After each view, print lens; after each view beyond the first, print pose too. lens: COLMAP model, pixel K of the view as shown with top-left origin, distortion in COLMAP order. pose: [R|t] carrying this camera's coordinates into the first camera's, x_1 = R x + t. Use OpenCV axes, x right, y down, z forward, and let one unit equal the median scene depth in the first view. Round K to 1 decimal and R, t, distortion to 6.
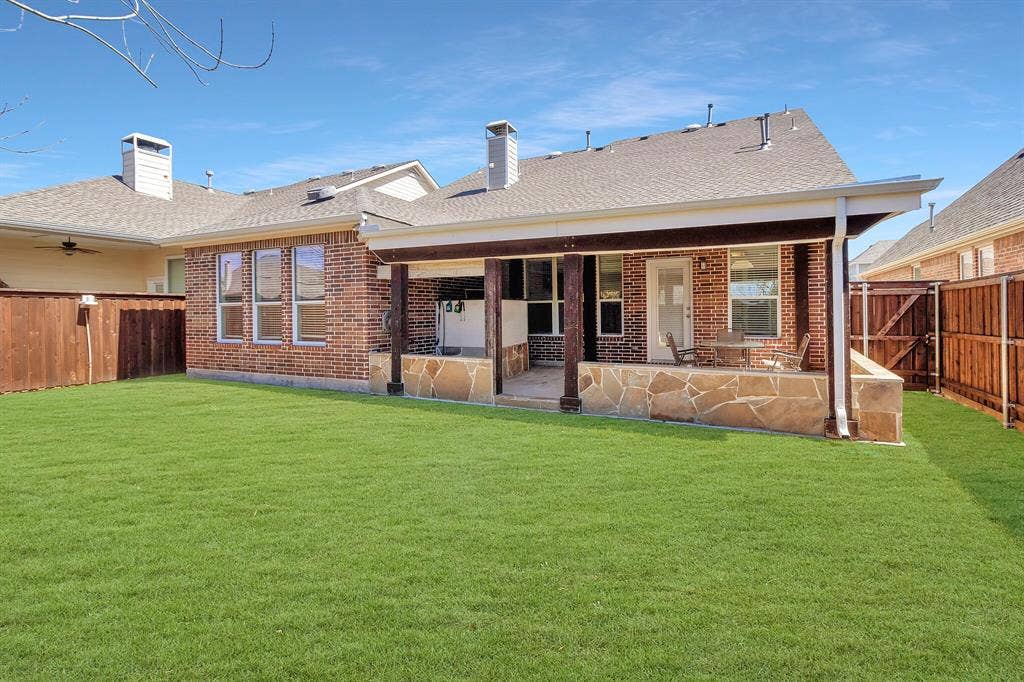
lens RADIAL K [[487.2, 0, 508.7], [0, 487.2, 315.5], [0, 0, 1]] dist [-0.005745, 0.000243]
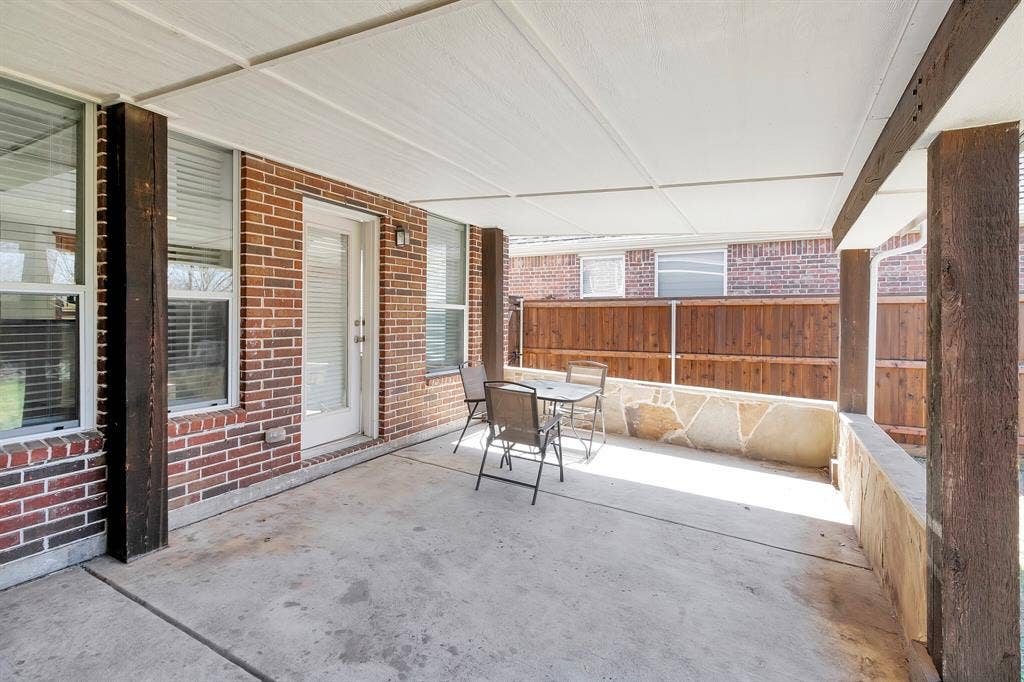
lens RADIAL K [[487.2, 0, 508.7], [0, 487.2, 315.5], [0, 0, 1]] dist [-0.005745, 0.000243]
pose [[0.042614, 0.016495, 0.998955, -0.102536], [-0.003058, 0.999861, -0.016379, -0.016530], [-0.999087, -0.002357, 0.042658, 0.920259]]
